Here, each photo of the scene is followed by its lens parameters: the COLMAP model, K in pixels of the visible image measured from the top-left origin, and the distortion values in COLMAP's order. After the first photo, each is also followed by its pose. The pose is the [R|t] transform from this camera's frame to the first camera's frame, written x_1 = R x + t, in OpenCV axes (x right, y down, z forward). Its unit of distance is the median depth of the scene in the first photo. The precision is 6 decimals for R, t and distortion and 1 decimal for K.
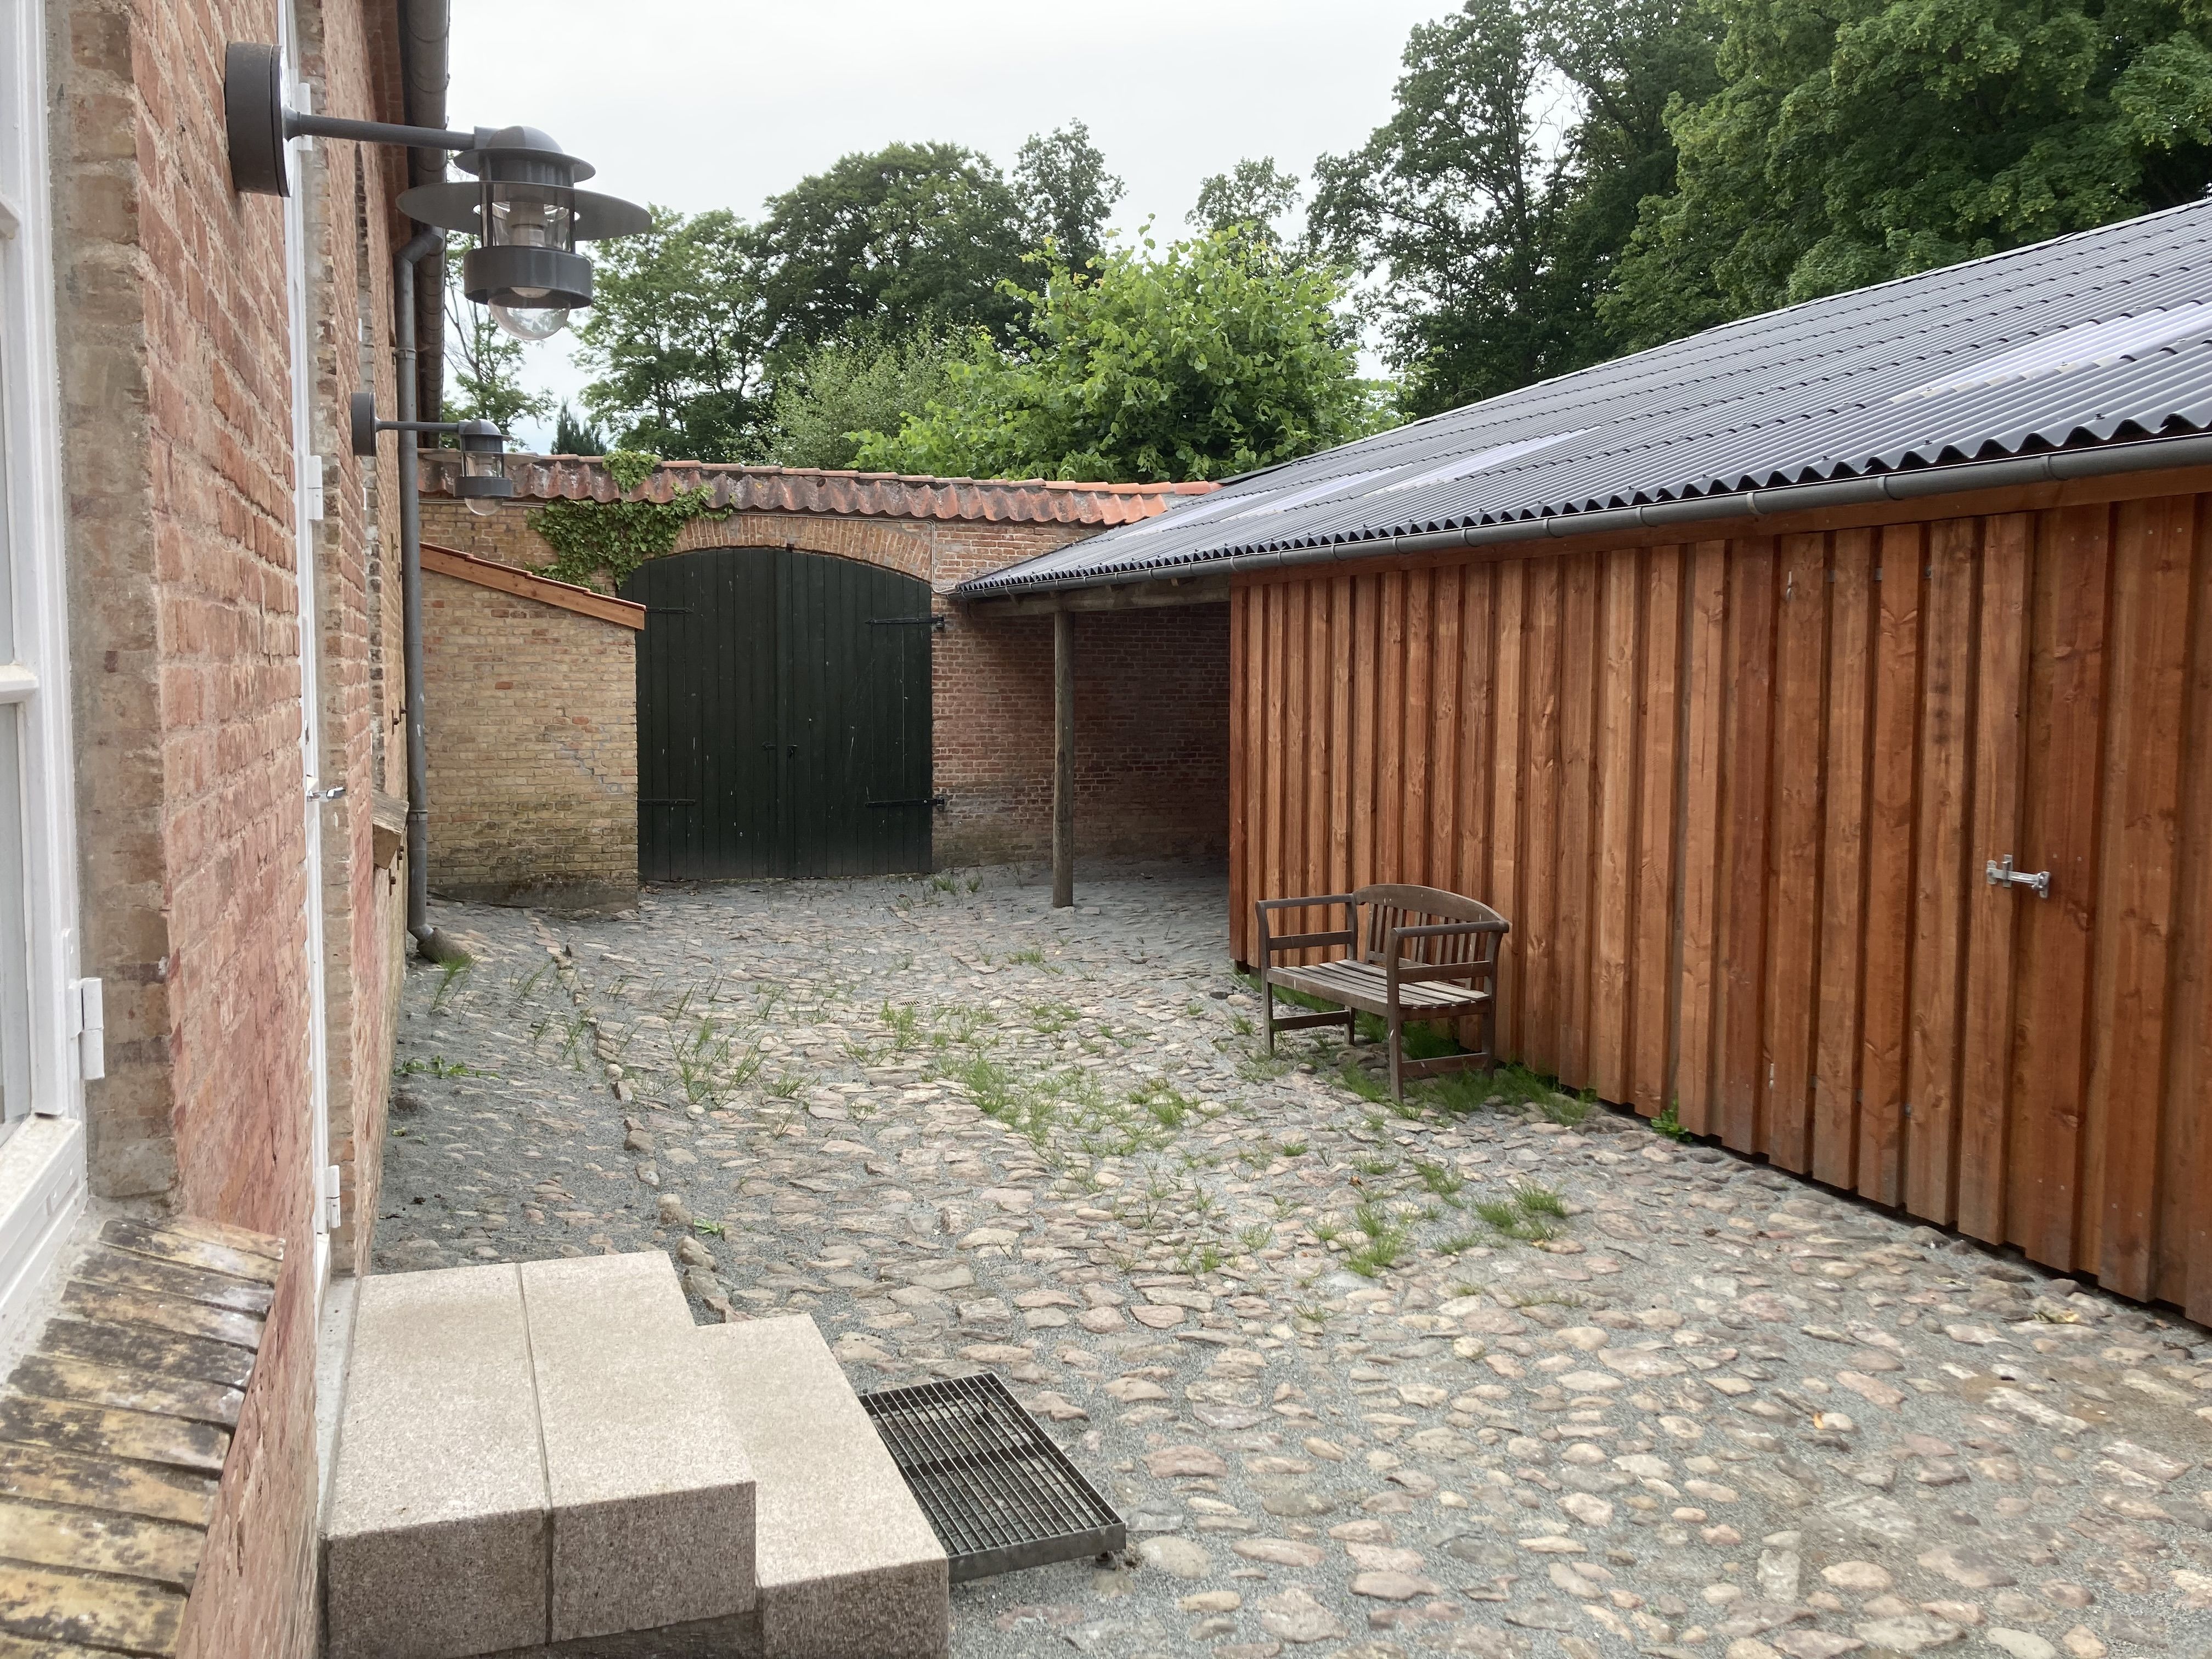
lens RADIAL K [[1772.7, 0, 1106.0], [0, 1772.7, 829.5], [0, 0, 1]] dist [-0.004377, -0.001329]
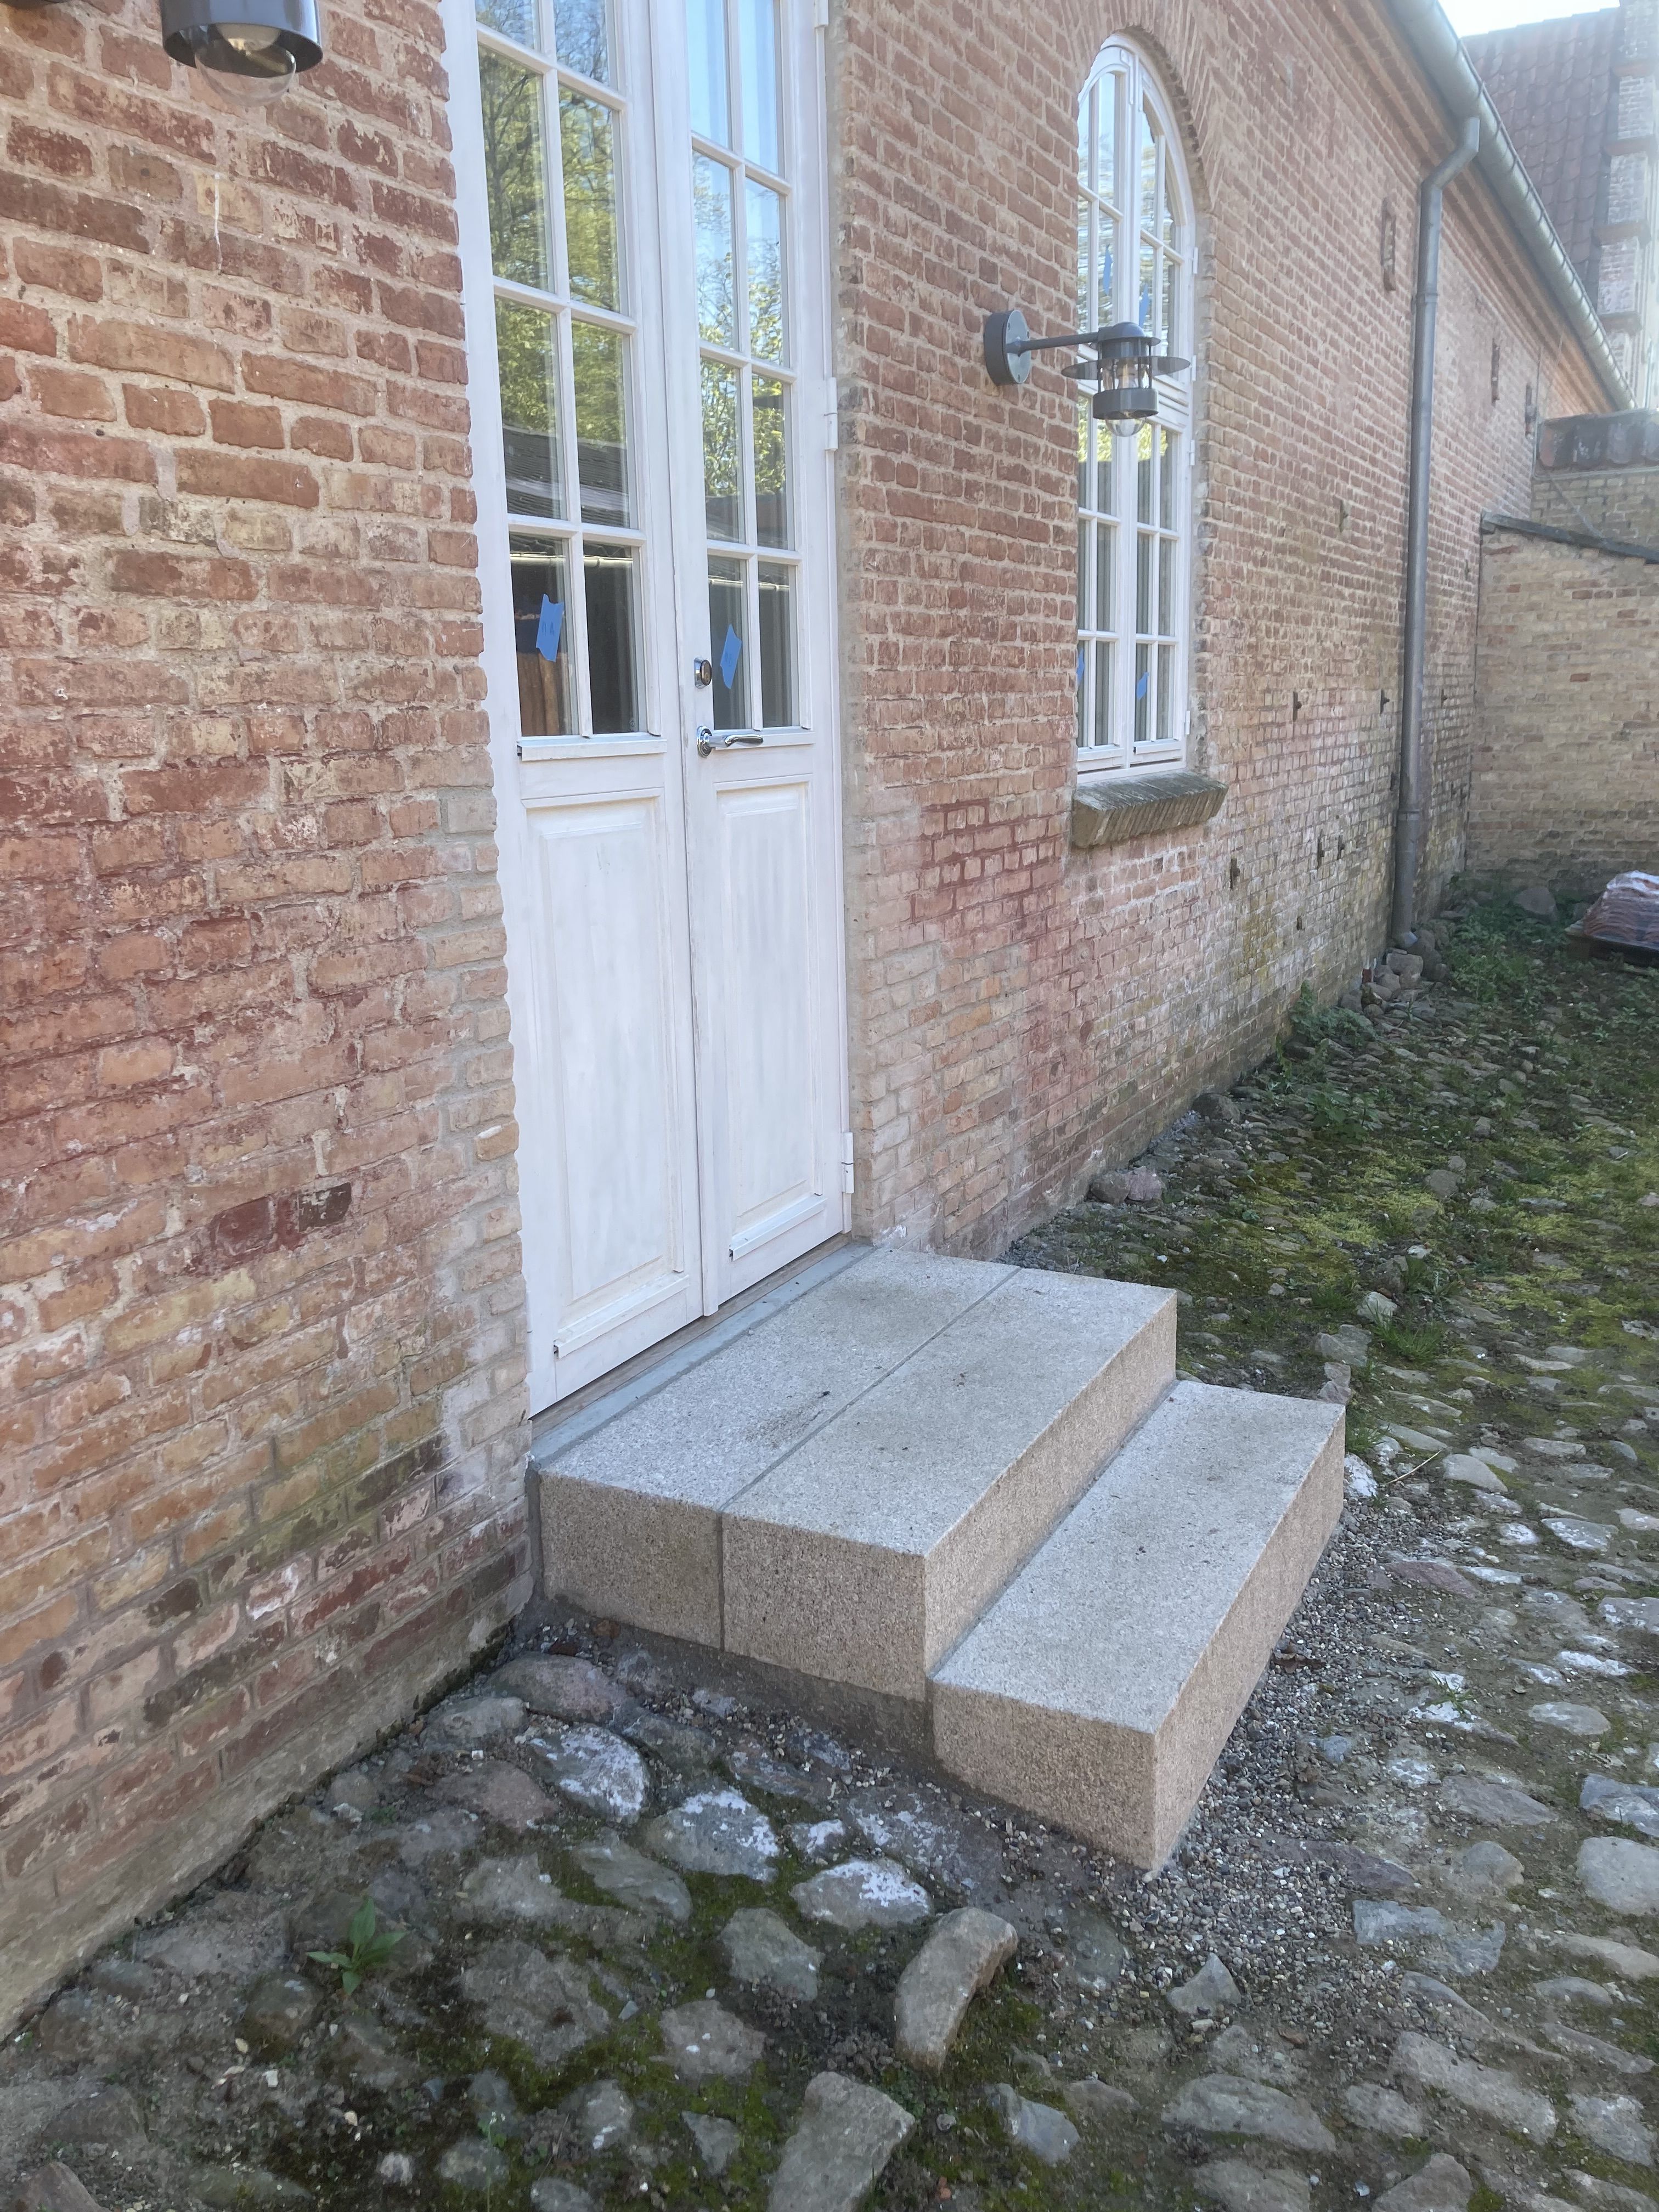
lens RADIAL K [[1772.7, 0, 829.5], [0, 1772.7, 1106.0], [0, 0, 1]] dist [-0.004377, -0.001329]
pose [[0.676003, 0.137444, -0.723967, 0.278490], [-0.034158, 0.987240, 0.155532, 0.022418], [0.736107, -0.080411, 0.672072, 0.335188]]
